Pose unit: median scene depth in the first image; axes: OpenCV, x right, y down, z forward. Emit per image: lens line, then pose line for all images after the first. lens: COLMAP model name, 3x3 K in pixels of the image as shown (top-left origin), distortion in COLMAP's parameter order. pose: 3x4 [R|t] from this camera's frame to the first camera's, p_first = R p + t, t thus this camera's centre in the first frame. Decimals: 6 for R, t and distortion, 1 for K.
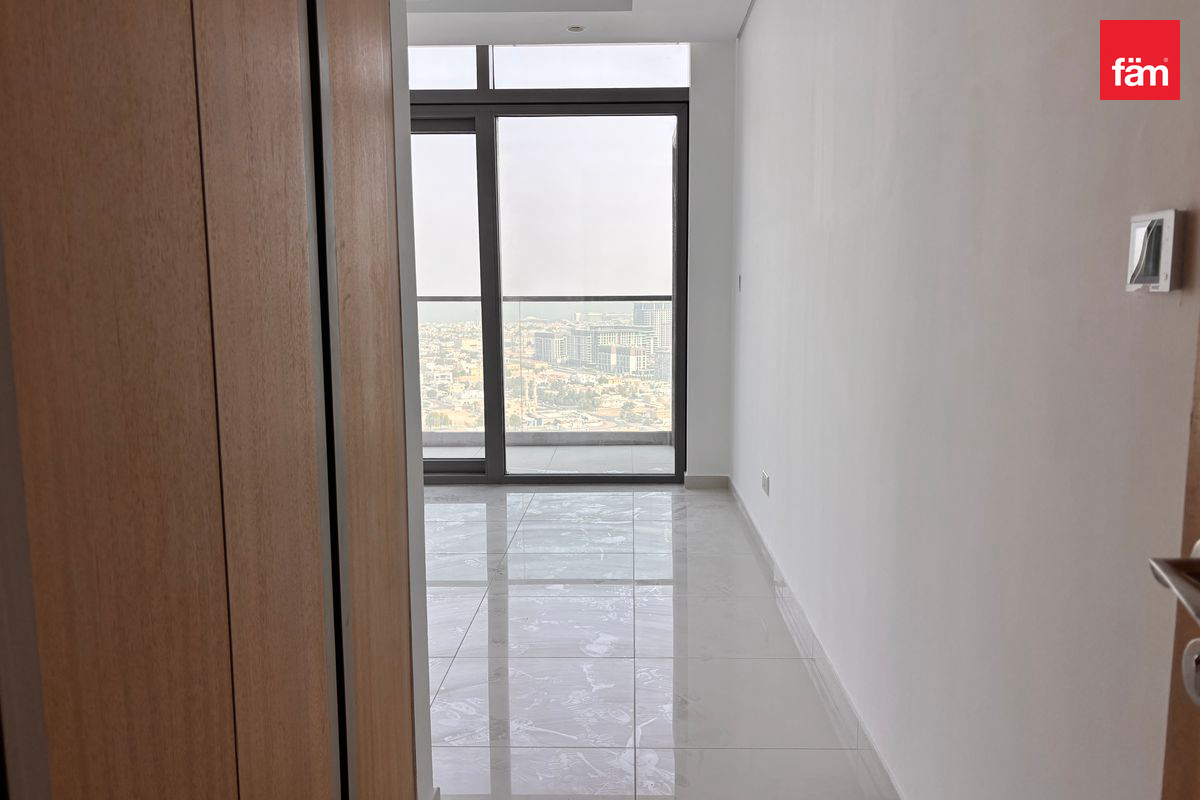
lens RADIAL K [[901.4, 0, 603.7], [0, 901.4, 401.2], [0, 0, 1]] dist [0.076211, -0.095054]
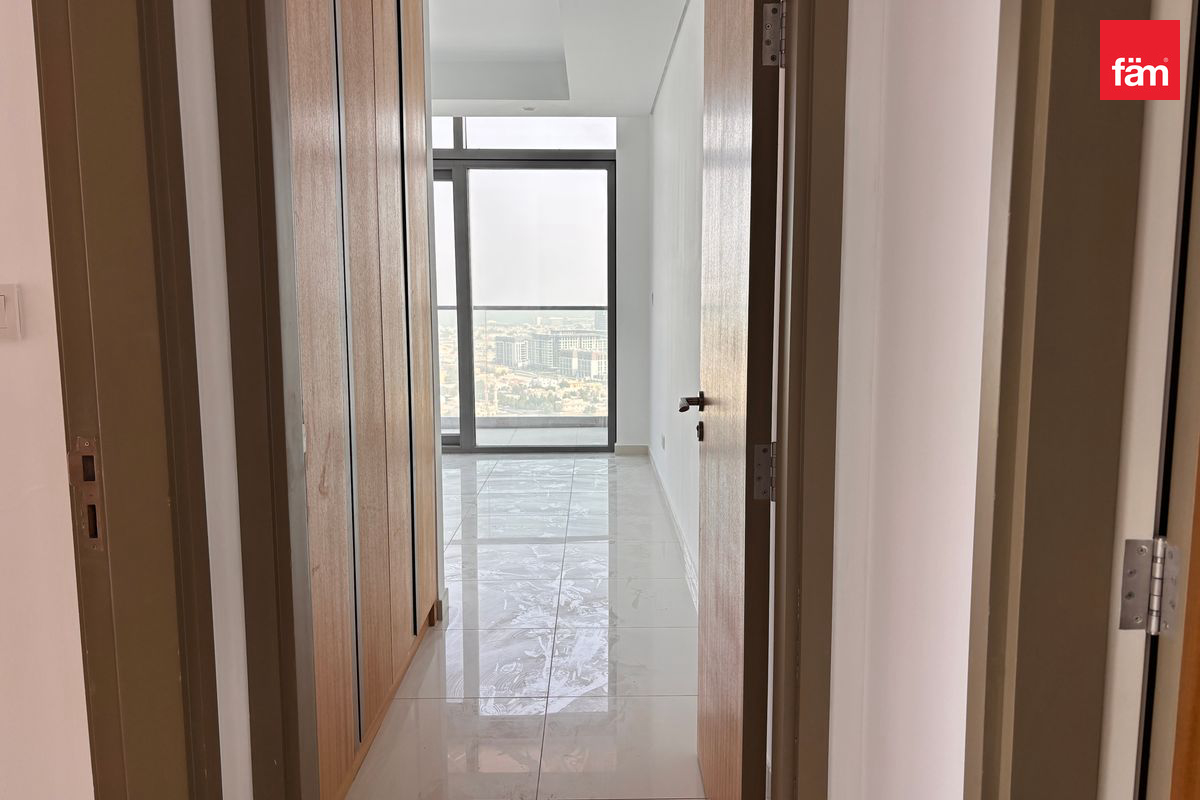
lens RADIAL K [[901.4, 0, 603.7], [0, 901.4, 401.2], [0, 0, 1]] dist [0.076211, -0.095054]
pose [[0.999084, -0.002475, 0.042721, 0.018325], [0.002679, 0.999985, -0.004711, 0.024778], [-0.042708, 0.004821, 0.999076, -0.295438]]
